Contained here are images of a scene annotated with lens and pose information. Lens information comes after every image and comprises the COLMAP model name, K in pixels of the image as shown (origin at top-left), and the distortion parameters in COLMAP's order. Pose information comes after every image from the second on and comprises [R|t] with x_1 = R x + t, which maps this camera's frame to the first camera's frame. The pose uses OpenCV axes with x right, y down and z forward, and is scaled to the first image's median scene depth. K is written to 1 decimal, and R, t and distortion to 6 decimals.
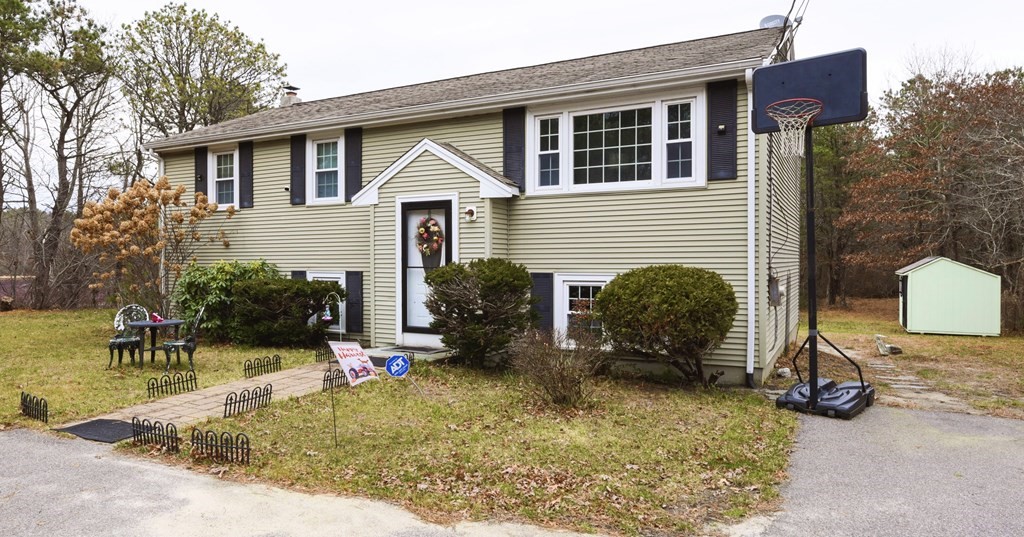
lens RADIAL K [[744.9, 0, 511.9], [0, 744.9, 269.5], [0, 0, 1]] dist [-0.012580, -0.000165]
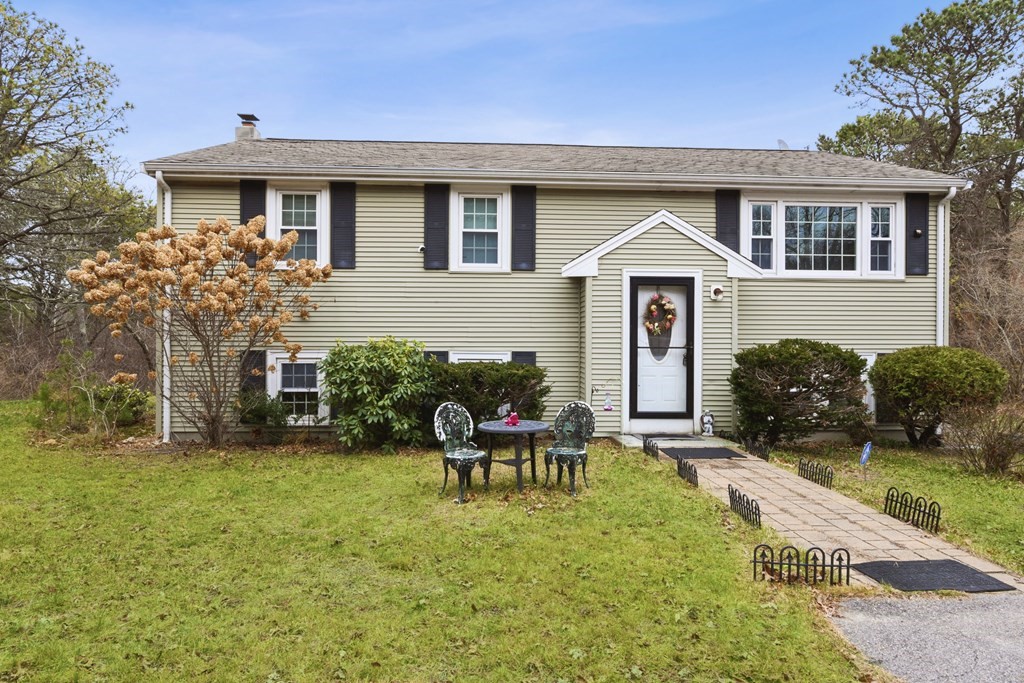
lens RADIAL K [[620.6, 0, 512.0], [0, 620.6, 340.5], [0, 0, 1]] dist [-0.004361, -0.001745]
pose [[0.822815, 0.000703, 0.568309, -0.713189], [-0.000477, 1.000000, -0.000547, -0.011330], [-0.568309, 0.000179, 0.822815, 0.468522]]
